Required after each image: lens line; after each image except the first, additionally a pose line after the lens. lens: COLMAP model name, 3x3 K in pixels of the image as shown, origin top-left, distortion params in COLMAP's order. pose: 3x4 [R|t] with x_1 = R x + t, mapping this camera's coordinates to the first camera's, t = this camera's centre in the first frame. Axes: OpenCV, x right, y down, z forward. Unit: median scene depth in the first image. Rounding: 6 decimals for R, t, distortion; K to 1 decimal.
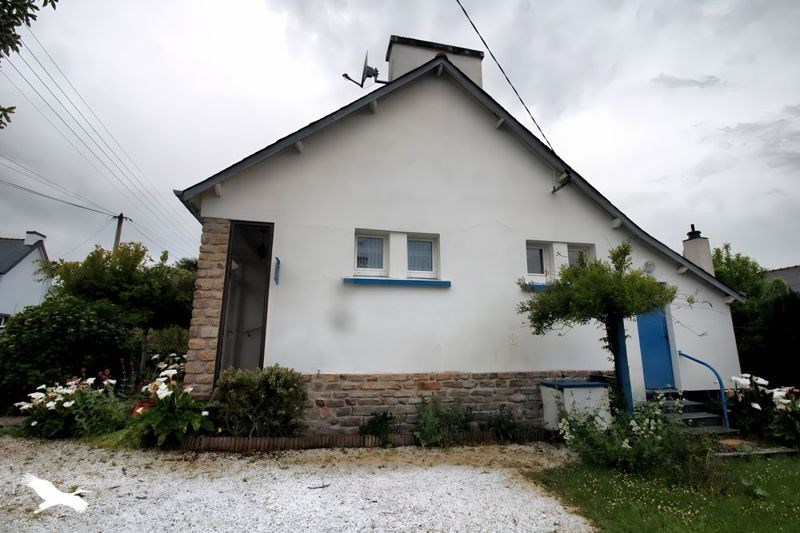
lens RADIAL K [[361.5, 0, 400.0], [0, 361.5, 266.5], [0, 0, 1]] dist [-0.002879, -0.000263]
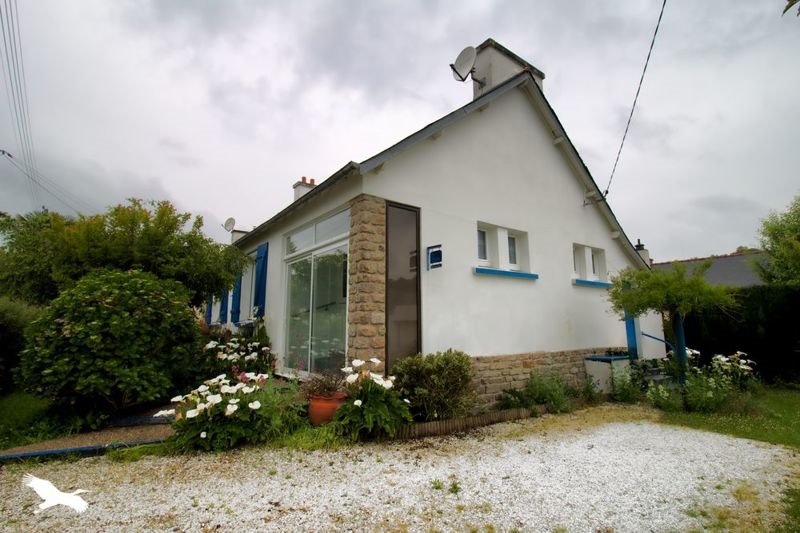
lens RADIAL K [[371.6, 0, 407.7], [0, 371.6, 263.7], [0, 0, 1]] dist [0.000133, -0.000057]
pose [[0.916844, 0.060163, 0.394685, -0.737719], [-0.076986, 0.996669, 0.026911, 0.006529], [-0.391752, -0.055058, 0.918422, 0.070786]]
